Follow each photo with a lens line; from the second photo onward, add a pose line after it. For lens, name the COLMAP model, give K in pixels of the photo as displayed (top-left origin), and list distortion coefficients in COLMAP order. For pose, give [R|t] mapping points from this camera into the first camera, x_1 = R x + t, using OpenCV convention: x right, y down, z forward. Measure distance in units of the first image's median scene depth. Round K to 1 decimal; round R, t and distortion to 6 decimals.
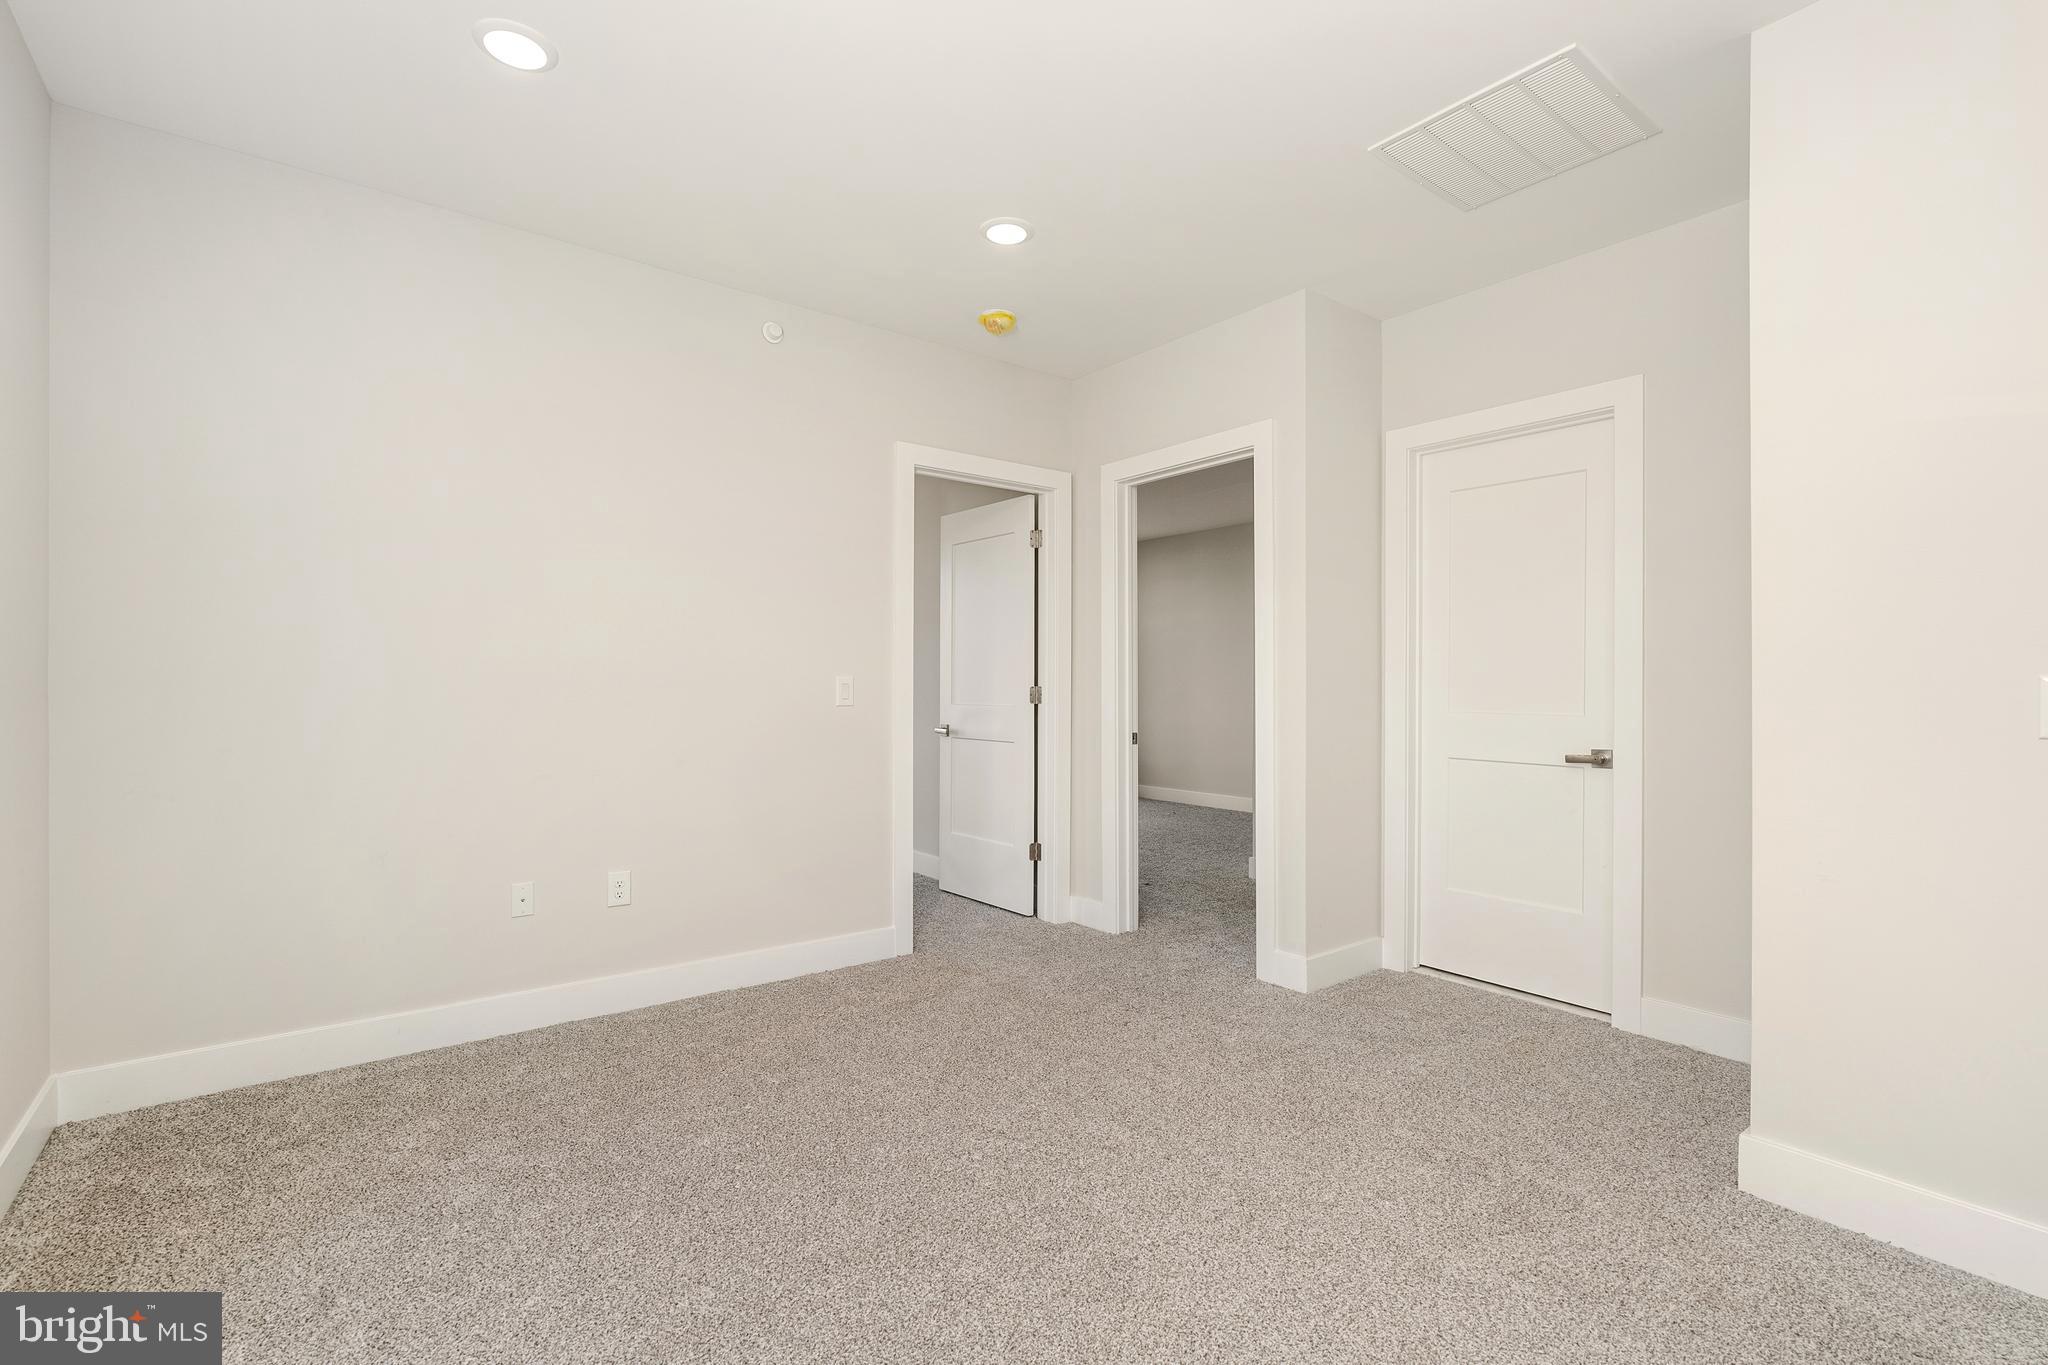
lens RADIAL K [[942.4, 0, 1021.2], [0, 942.4, 688.1], [0, 0, 1]] dist [-0.000758, -0.000032]
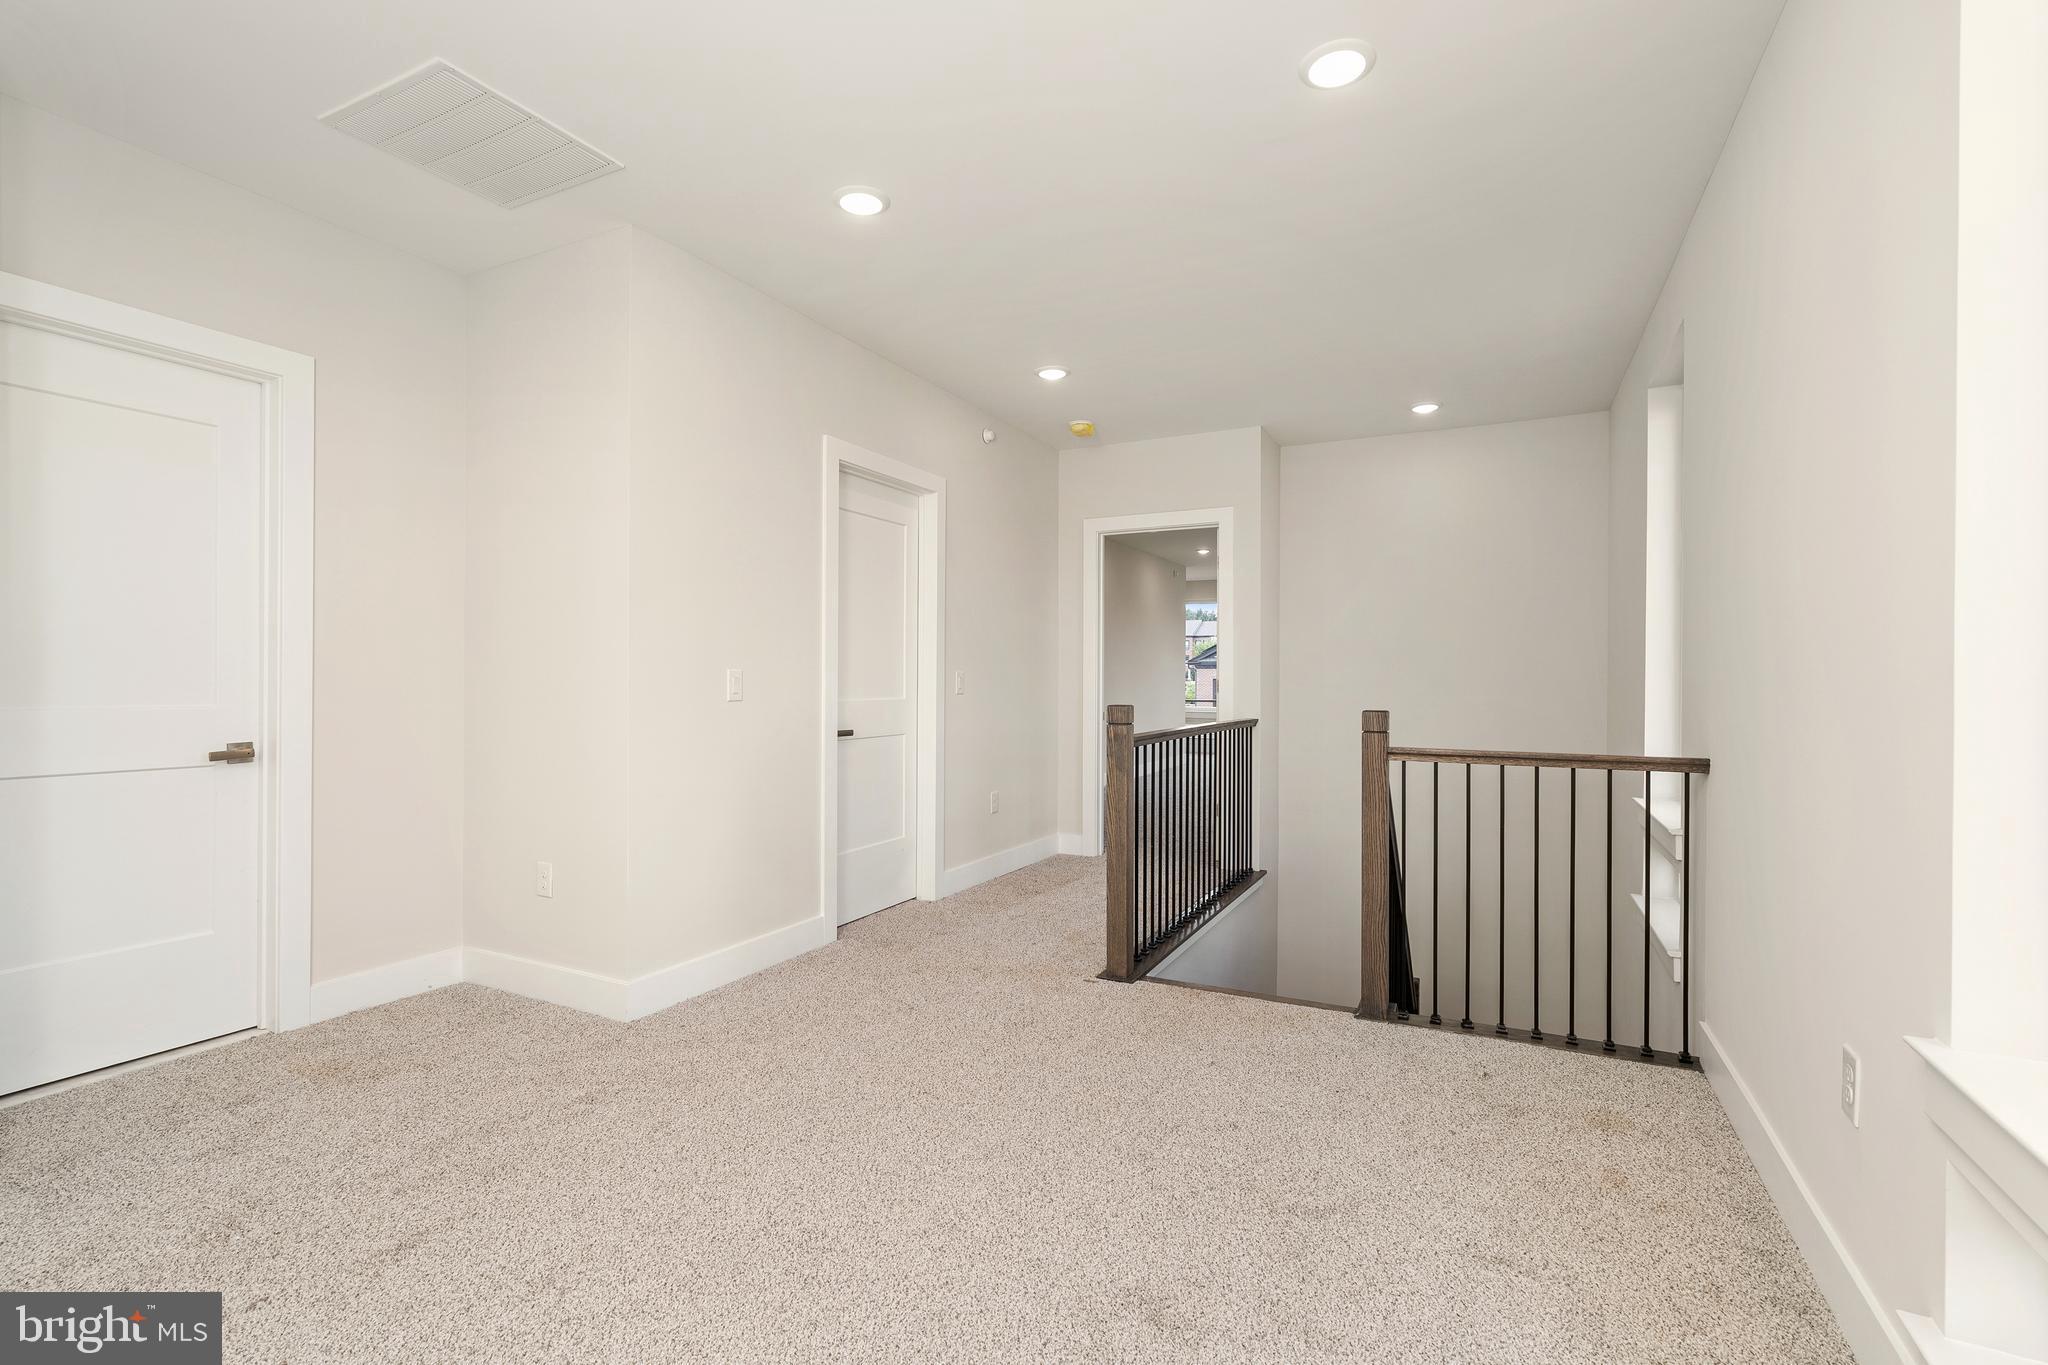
lens RADIAL K [[942.4, 0, 1020.5], [0, 942.4, 675.8], [0, 0, 1]] dist [-0.000758, -0.000032]
pose [[-0.430368, -0.003750, 0.902646, -0.520092], [-0.000428, 0.999992, 0.003950, -0.002409], [-0.902653, 0.001313, -0.430366, 0.703217]]
